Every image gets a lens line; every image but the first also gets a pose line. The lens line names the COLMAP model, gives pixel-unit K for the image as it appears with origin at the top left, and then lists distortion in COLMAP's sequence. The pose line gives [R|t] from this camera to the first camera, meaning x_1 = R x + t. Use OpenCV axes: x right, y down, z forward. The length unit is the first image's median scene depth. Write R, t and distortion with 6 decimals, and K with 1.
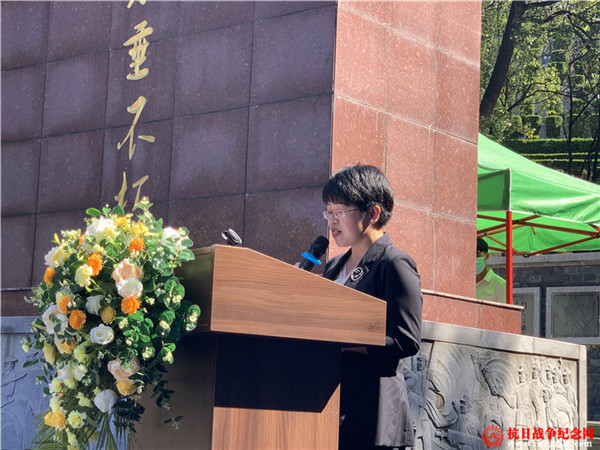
lens RADIAL K [[1362.9, 0, 298.8], [0, 1362.9, 223.8], [0, 0, 1]] dist [0.070218, 0.000000]
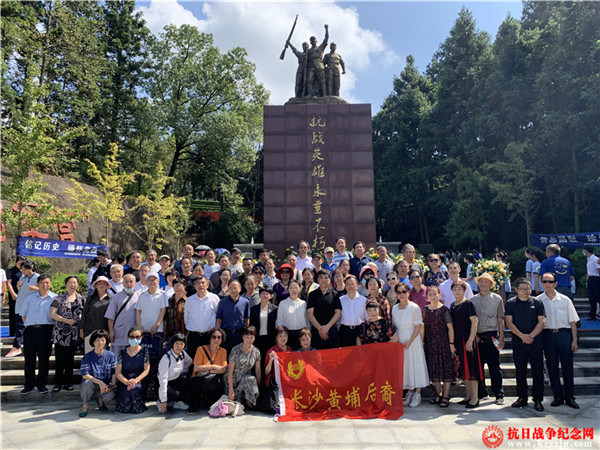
lens RADIAL K [[479.5, 0, 303.7], [0, 479.5, 219.0], [0, 0, 1]] dist [0.077686, -0.040084]
pose [[0.783441, 0.047646, 0.619637, -1.194477], [-0.046560, 0.998755, -0.017929, -0.063461], [-0.619719, -0.014804, 0.784684, -0.196783]]
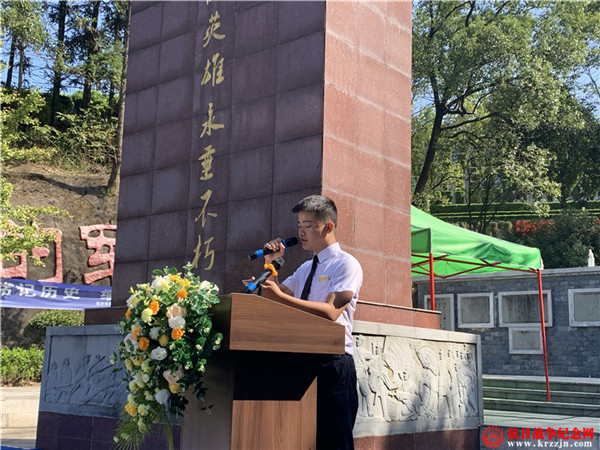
lens RADIAL K [[777.9, 0, 301.8], [0, 777.9, 217.7], [0, 0, 1]] dist [0.124306, 0.000000]
pose [[0.999641, -0.020541, -0.017230, 0.015673], [0.019700, 0.998669, -0.047665, -0.011916], [0.018186, 0.047308, 0.998715, 0.049900]]
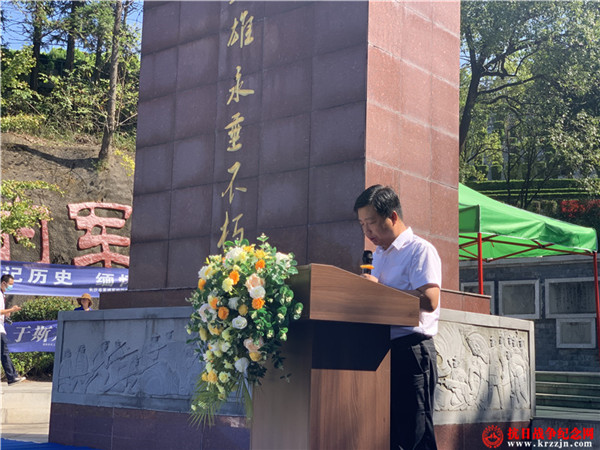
lens RADIAL K [[908.7, 0, 302.9], [0, 908.7, 226.4], [0, 0, 1]] dist [0.095643, 0.000000]
pose [[0.999582, -0.016998, -0.023388, -0.020531], [0.016655, 0.999752, -0.014796, -0.005388], [0.023633, 0.014400, 0.999617, -0.017325]]
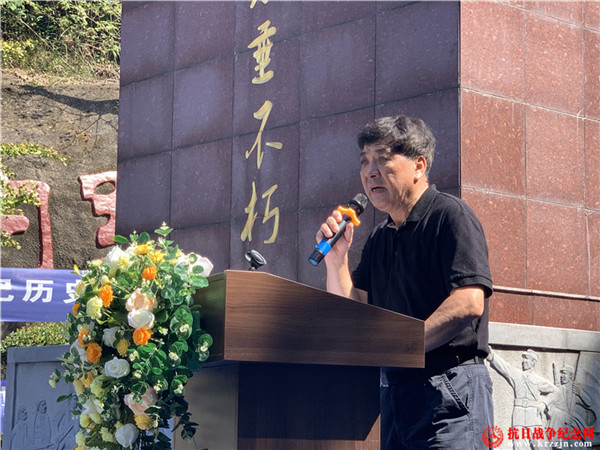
lens RADIAL K [[1487.4, 0, 299.8], [0, 1487.4, 224.7], [0, 0, 1]] dist [0.011567, 0.000000]
pose [[0.986039, -0.049226, -0.159074, 0.070322], [0.049529, 0.998771, -0.002060, -0.005292], [0.158980, -0.005847, 0.987264, -0.009970]]
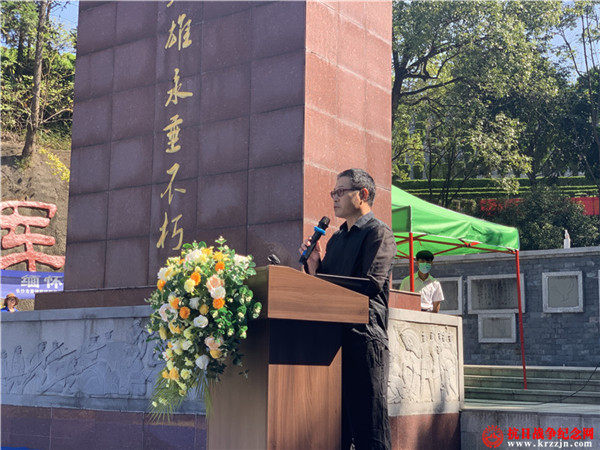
lens RADIAL K [[908.7, 0, 301.4], [0, 908.7, 226.2], [0, 0, 1]] dist [0.095643, 0.000000]
pose [[0.998033, -0.017978, 0.060059, -0.039159], [0.018687, 0.999762, -0.011263, -0.008290], [-0.059842, 0.012363, 0.998131, -0.043069]]
